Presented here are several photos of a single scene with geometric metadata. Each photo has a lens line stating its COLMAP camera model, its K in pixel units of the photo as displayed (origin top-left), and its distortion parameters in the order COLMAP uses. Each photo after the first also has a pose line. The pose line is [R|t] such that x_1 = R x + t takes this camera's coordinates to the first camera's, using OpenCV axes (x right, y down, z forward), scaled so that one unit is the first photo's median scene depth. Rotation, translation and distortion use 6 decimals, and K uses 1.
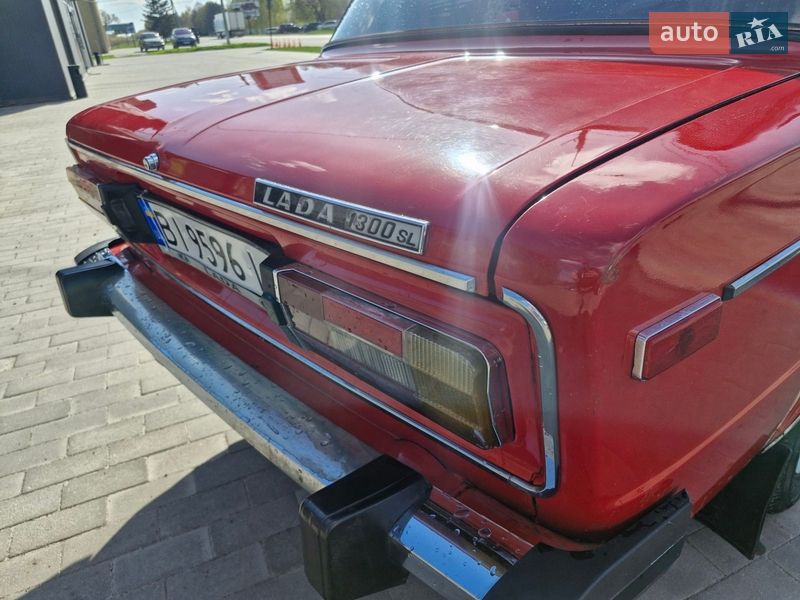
lens RADIAL K [[552.9, 0, 398.9], [0, 552.9, 297.6], [0, 0, 1]] dist [0.042393, -0.037532]
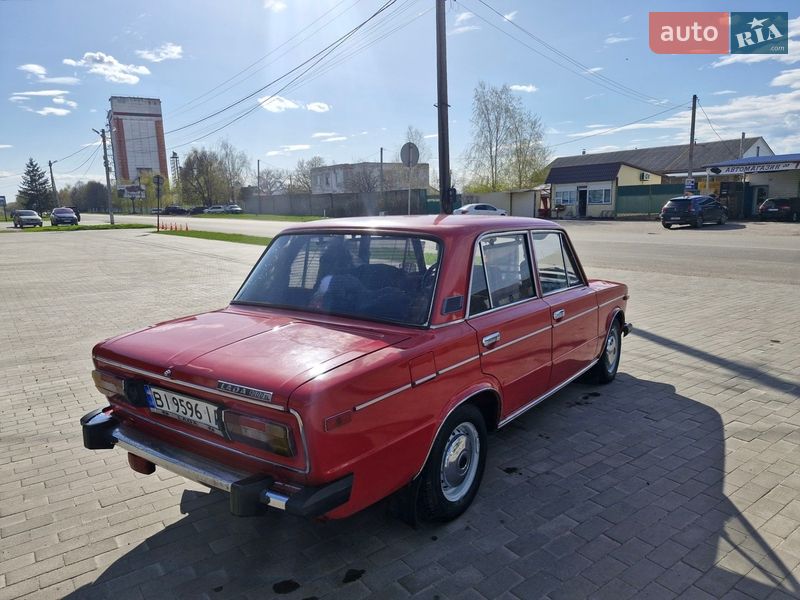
lens RADIAL K [[552.9, 0, 404.3], [0, 552.9, 306.1], [0, 0, 1]] dist [0.042393, -0.037532]
pose [[0.976831, 0.007198, 0.213893, 0.045007], [0.053526, 0.959454, -0.276735, 0.148658], [-0.207212, 0.281772, 0.936839, -1.109535]]
